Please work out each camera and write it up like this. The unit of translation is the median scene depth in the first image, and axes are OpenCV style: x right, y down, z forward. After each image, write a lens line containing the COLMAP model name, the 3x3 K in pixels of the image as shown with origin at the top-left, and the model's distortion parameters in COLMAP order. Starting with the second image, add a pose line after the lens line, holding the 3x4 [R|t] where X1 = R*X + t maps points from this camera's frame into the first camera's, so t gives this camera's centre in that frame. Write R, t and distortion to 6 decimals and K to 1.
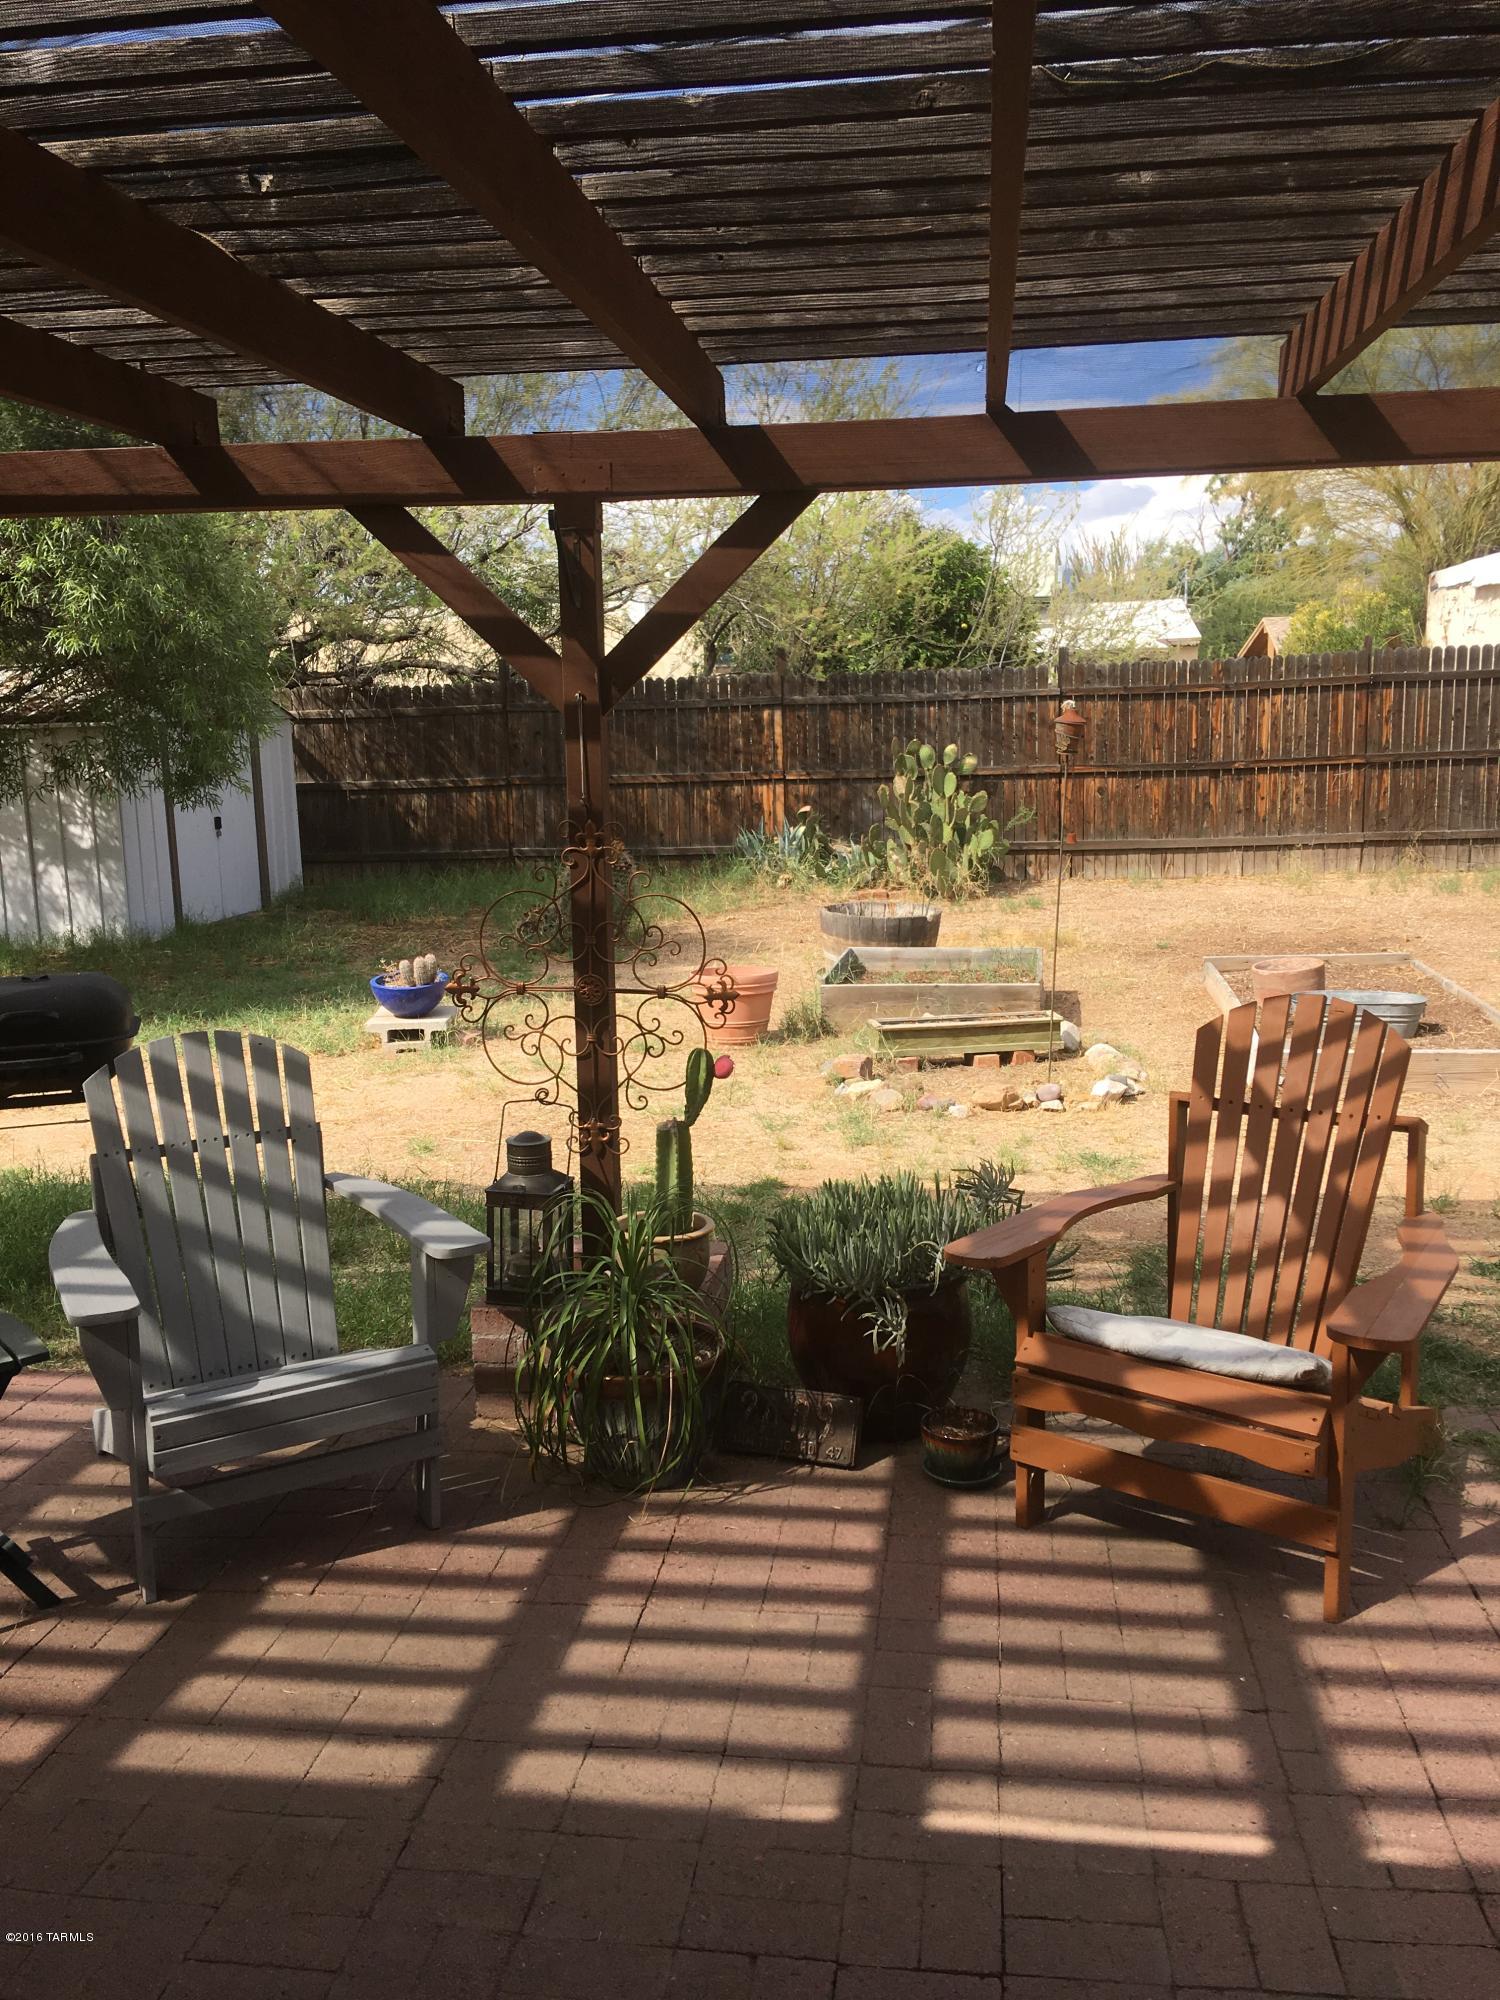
lens RADIAL K [[1669.1, 0, 775.8], [0, 1669.1, 1005.6], [0, 0, 1]] dist [0.001722, 0.000628]
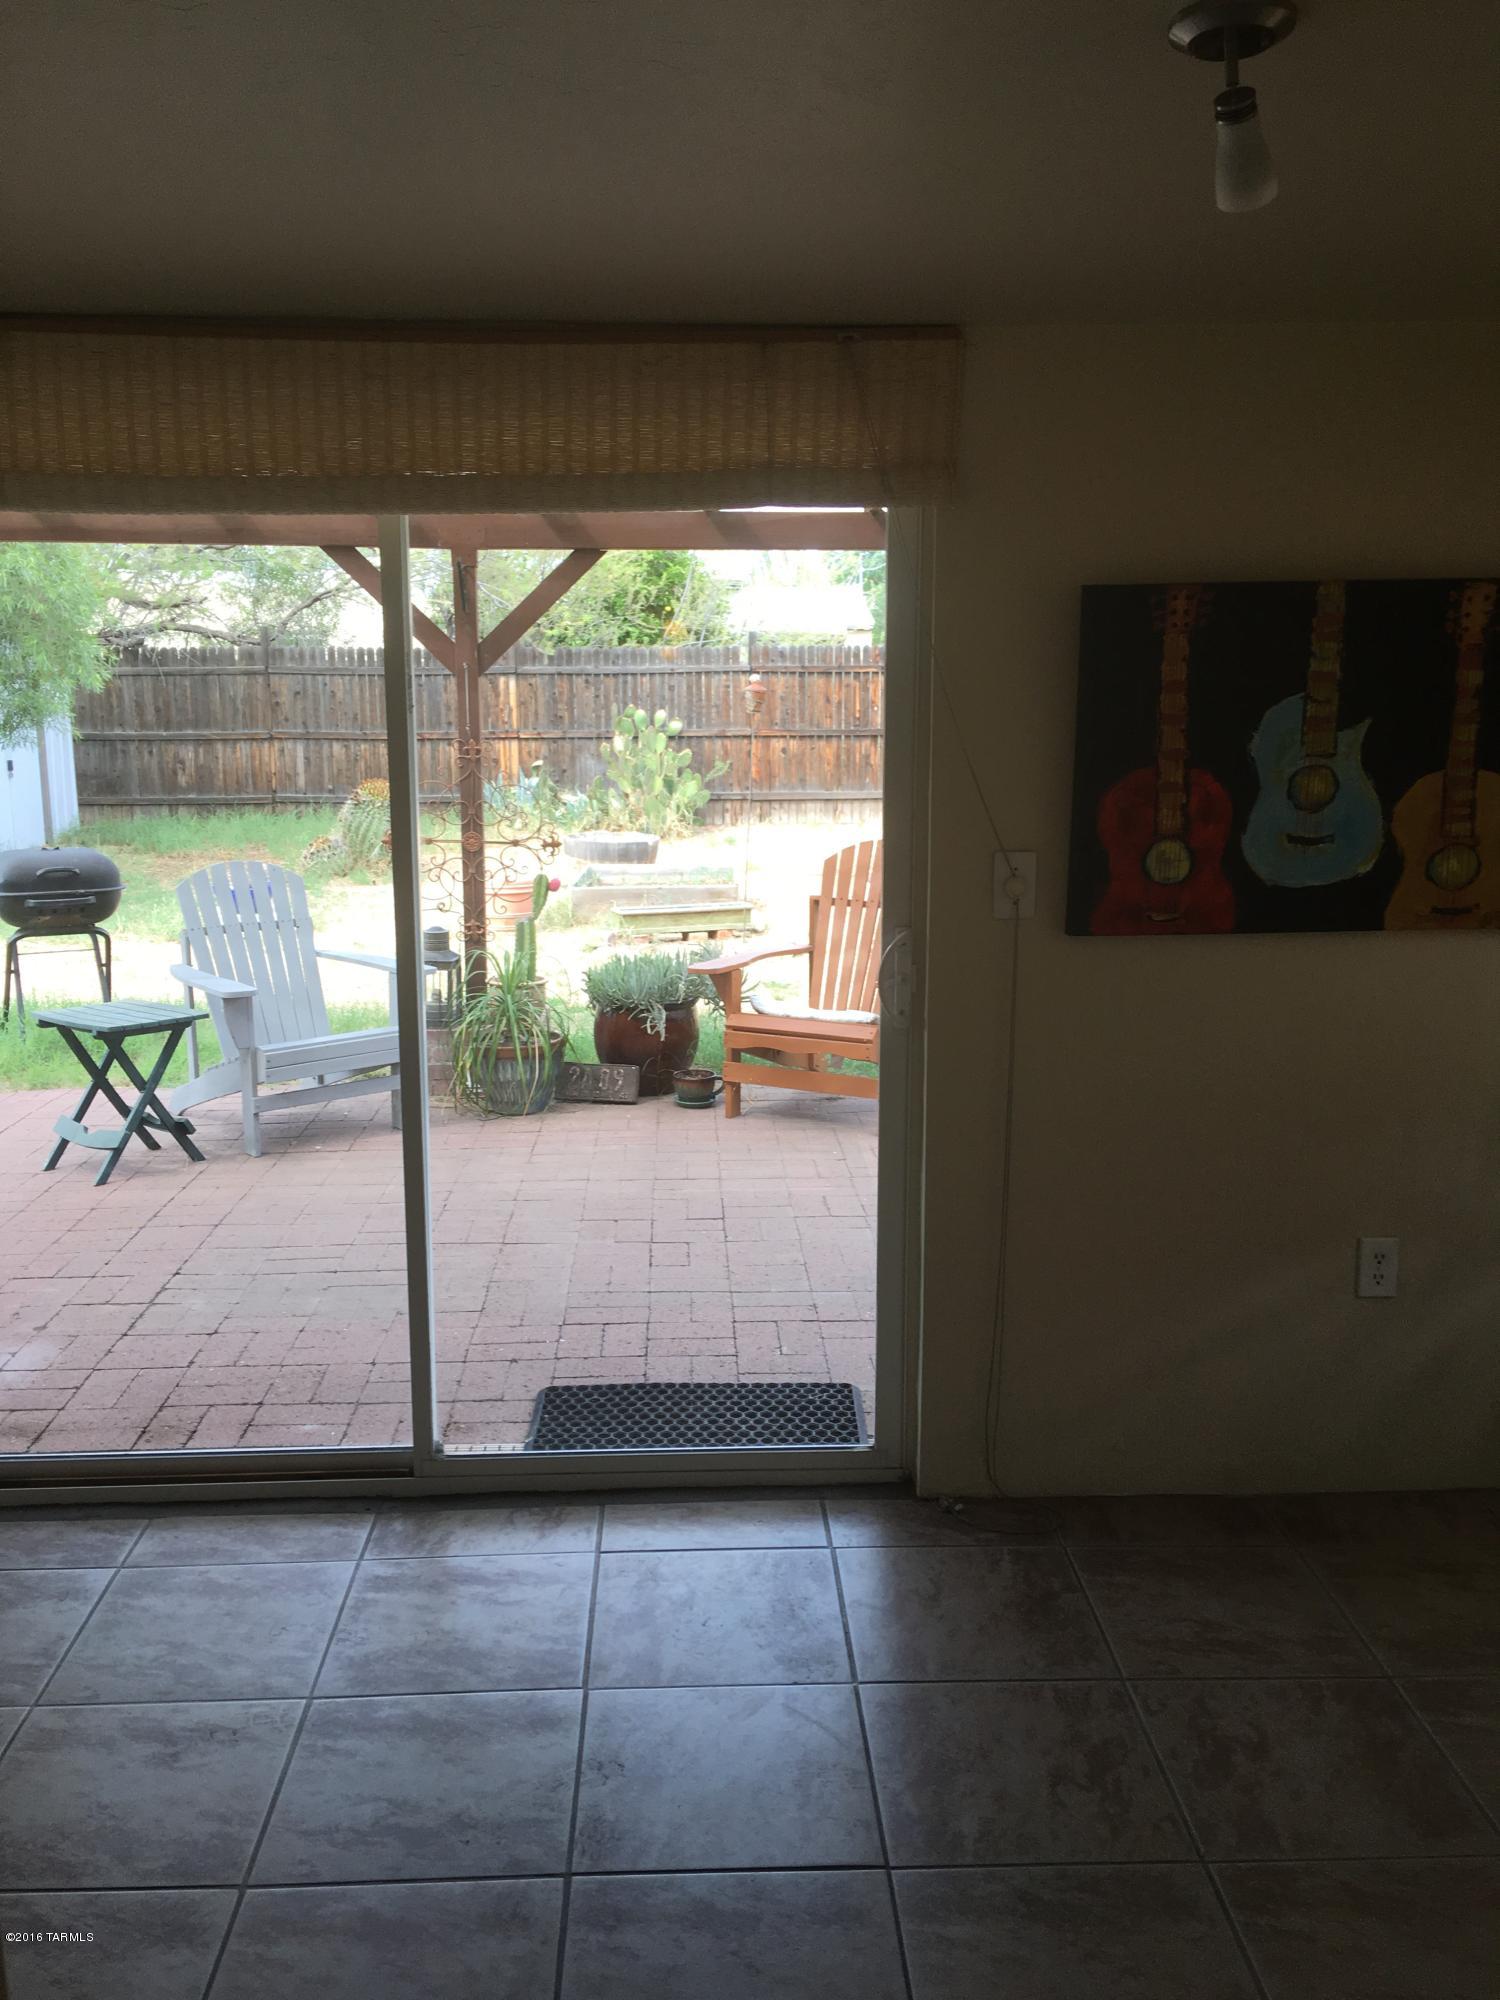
lens RADIAL K [[1685.2, 0, 748.9], [0, 1685.2, 972.3], [0, 0, 1]] dist [0.115499, -0.166345]
pose [[0.986354, -0.008889, 0.164398, -0.034014], [0.009789, 0.999941, -0.004667, 0.038493], [-0.164347, 0.006213, 0.986383, -0.208655]]
